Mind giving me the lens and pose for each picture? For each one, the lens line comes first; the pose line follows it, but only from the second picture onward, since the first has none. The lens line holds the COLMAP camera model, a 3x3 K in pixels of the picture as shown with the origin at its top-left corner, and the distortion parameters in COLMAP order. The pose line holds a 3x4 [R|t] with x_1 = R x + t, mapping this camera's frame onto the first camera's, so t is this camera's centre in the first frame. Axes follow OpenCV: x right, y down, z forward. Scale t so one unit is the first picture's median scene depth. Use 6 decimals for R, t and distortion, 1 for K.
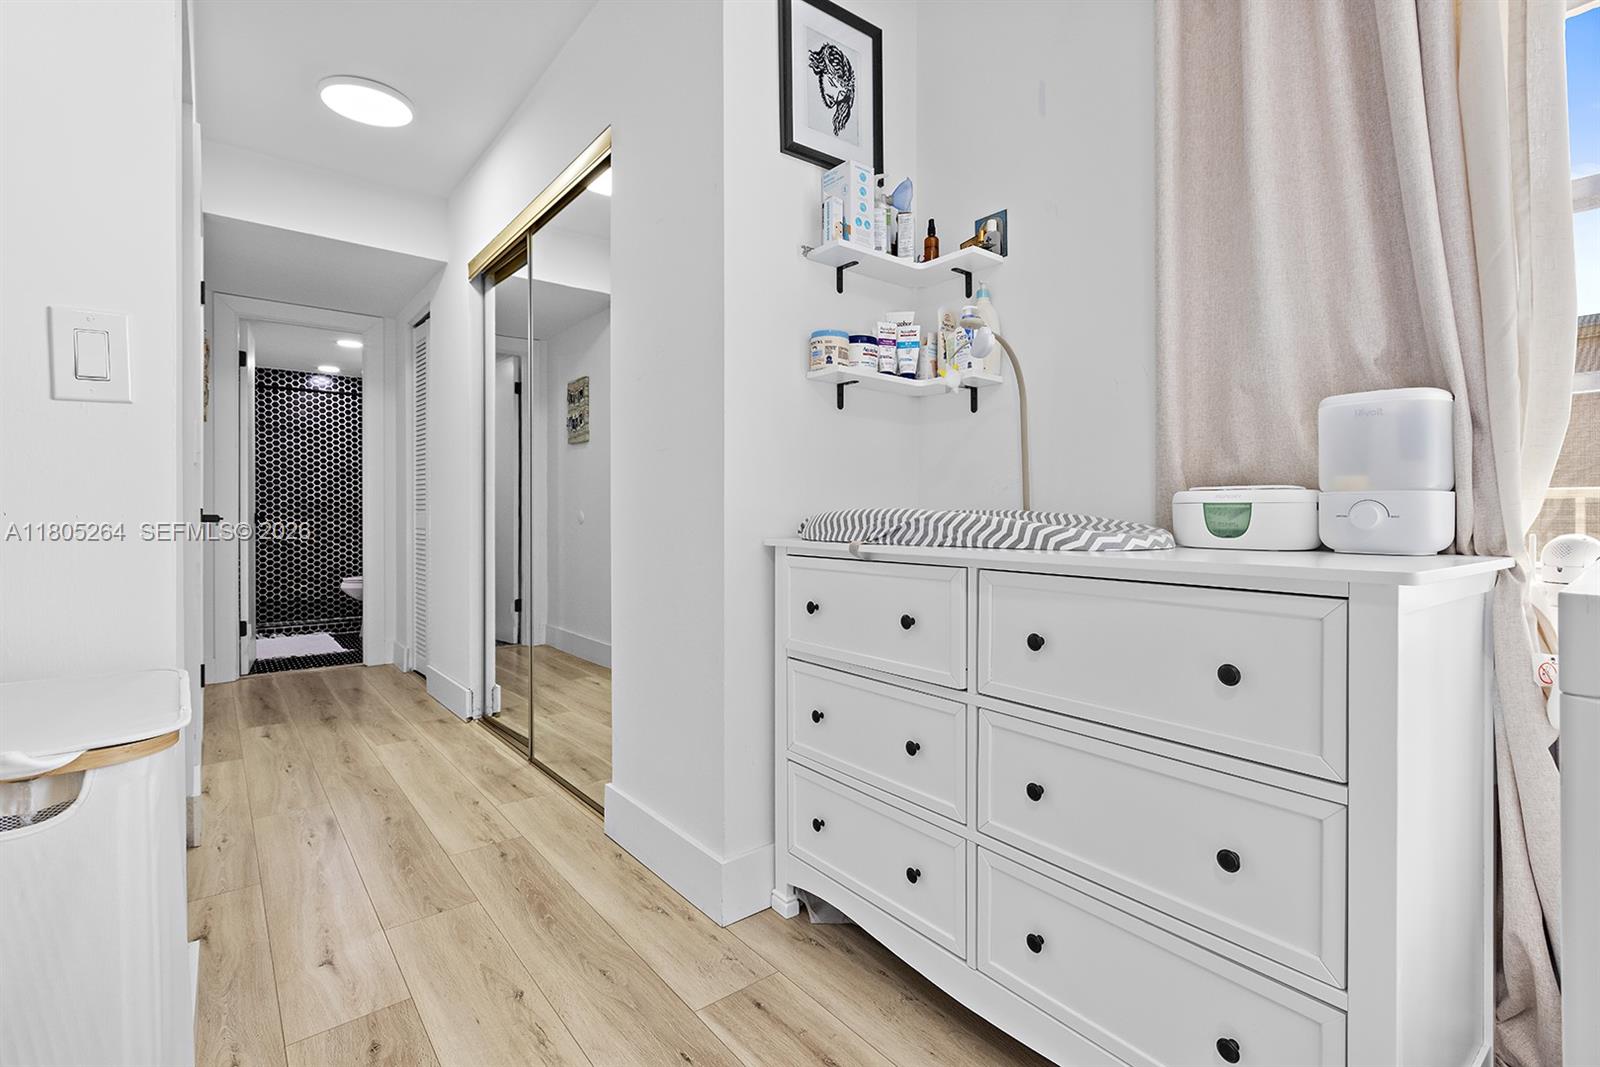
lens RADIAL K [[738.5, 0, 803.6], [0, 738.5, 517.5], [0, 0, 1]] dist [-0.006089, 0.002181]
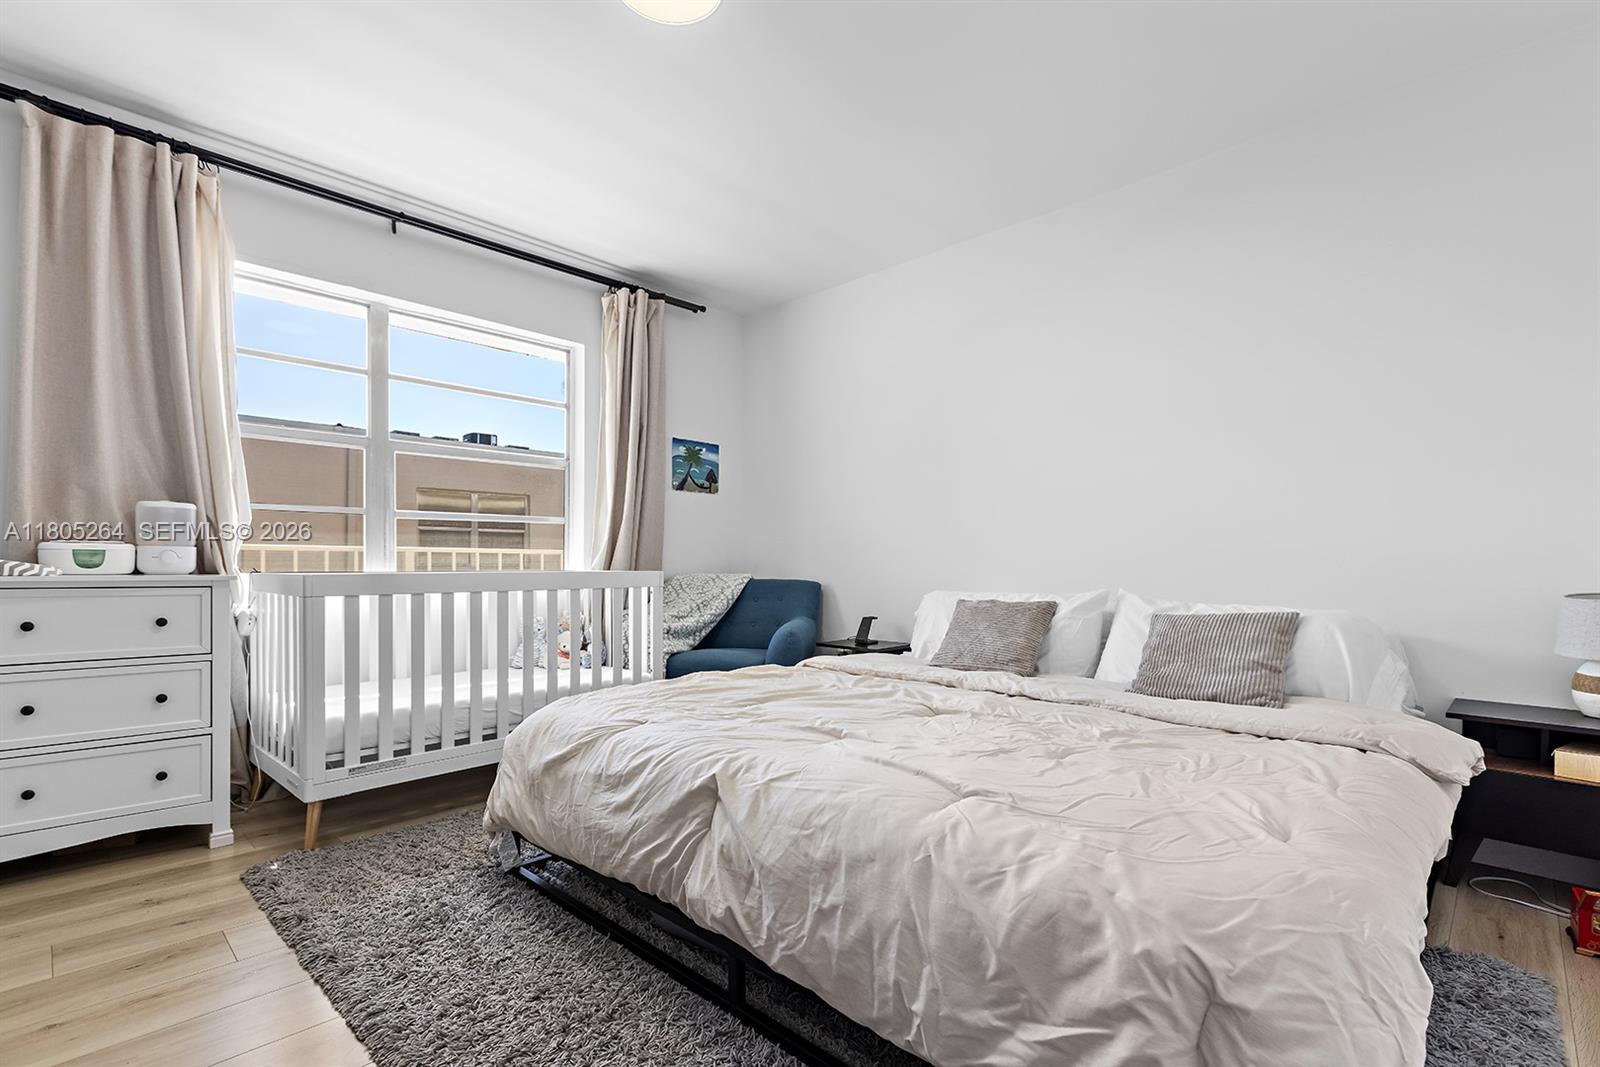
lens RADIAL K [[738.5, 0, 801.4], [0, 738.5, 543.5], [0, 0, 1]] dist [-0.006089, 0.002181]
pose [[-0.120776, 0.023075, 0.992412, -1.119045], [-0.001085, 0.999726, -0.023377, 0.004626], [-0.992679, -0.003900, -0.120718, -0.425947]]
